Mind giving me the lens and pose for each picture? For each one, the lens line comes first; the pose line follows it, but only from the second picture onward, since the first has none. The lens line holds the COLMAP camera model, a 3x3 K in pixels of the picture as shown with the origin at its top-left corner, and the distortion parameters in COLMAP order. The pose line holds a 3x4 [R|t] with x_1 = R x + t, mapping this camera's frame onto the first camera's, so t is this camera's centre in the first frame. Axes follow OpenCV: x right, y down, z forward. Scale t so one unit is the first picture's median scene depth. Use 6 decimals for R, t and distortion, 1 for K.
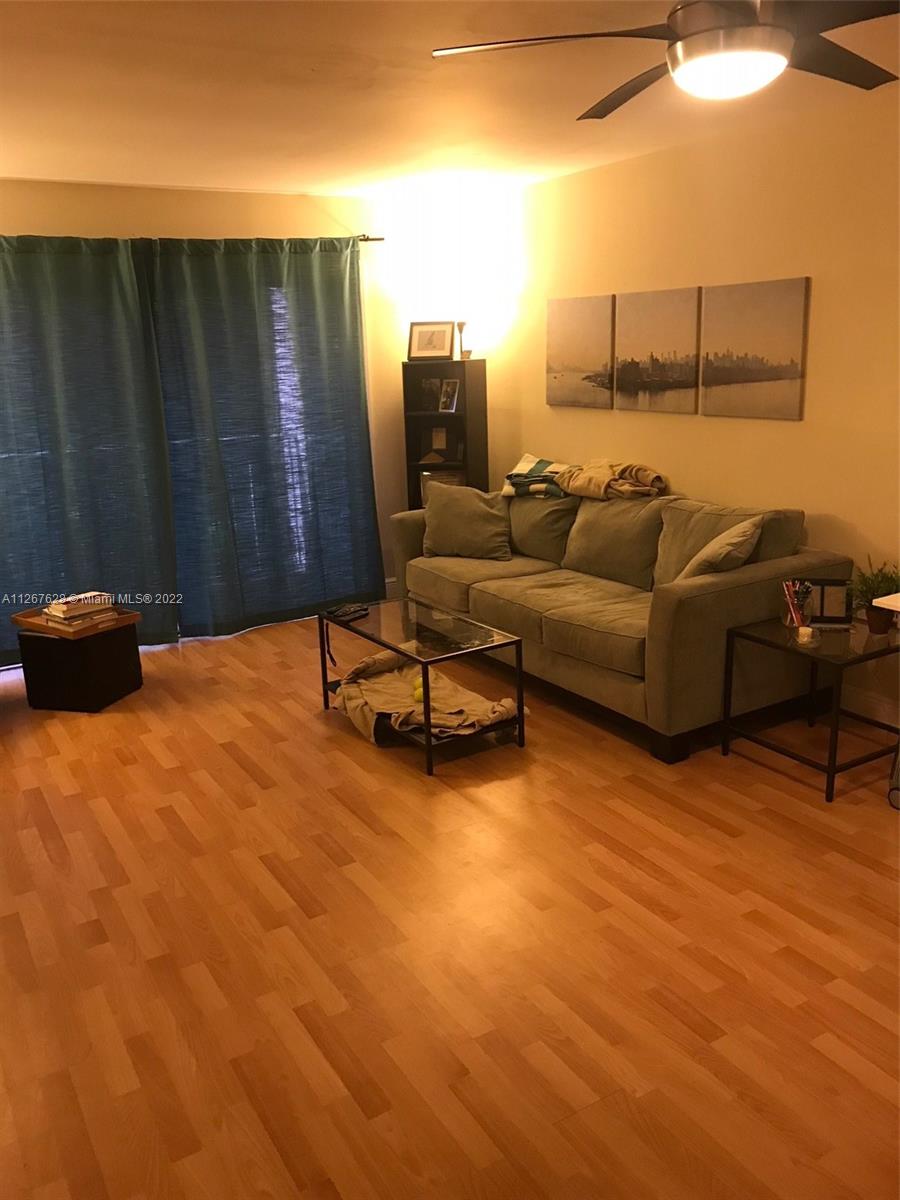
lens RADIAL K [[982.9, 0, 453.5], [0, 982.9, 616.3], [0, 0, 1]] dist [0.004585, -0.088478]
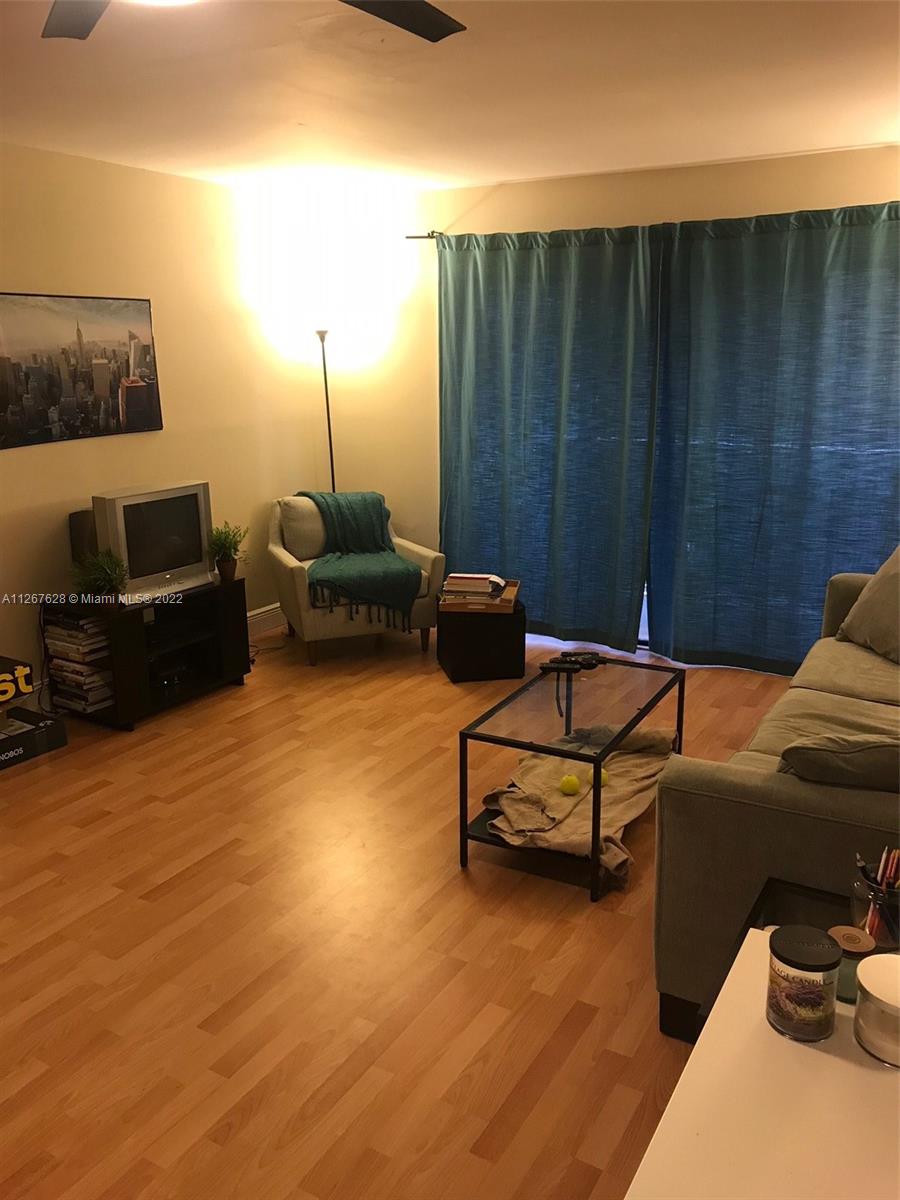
lens RADIAL K [[976.2, 0, 450.0], [0, 976.2, 600.0], [0, 0, 1]] dist [0.007869, -0.012042]
pose [[0.466928, 0.247881, -0.848843, 0.470729], [-0.242483, 0.959005, 0.146667, -0.131855], [0.850400, 0.137347, 0.507893, 0.409407]]
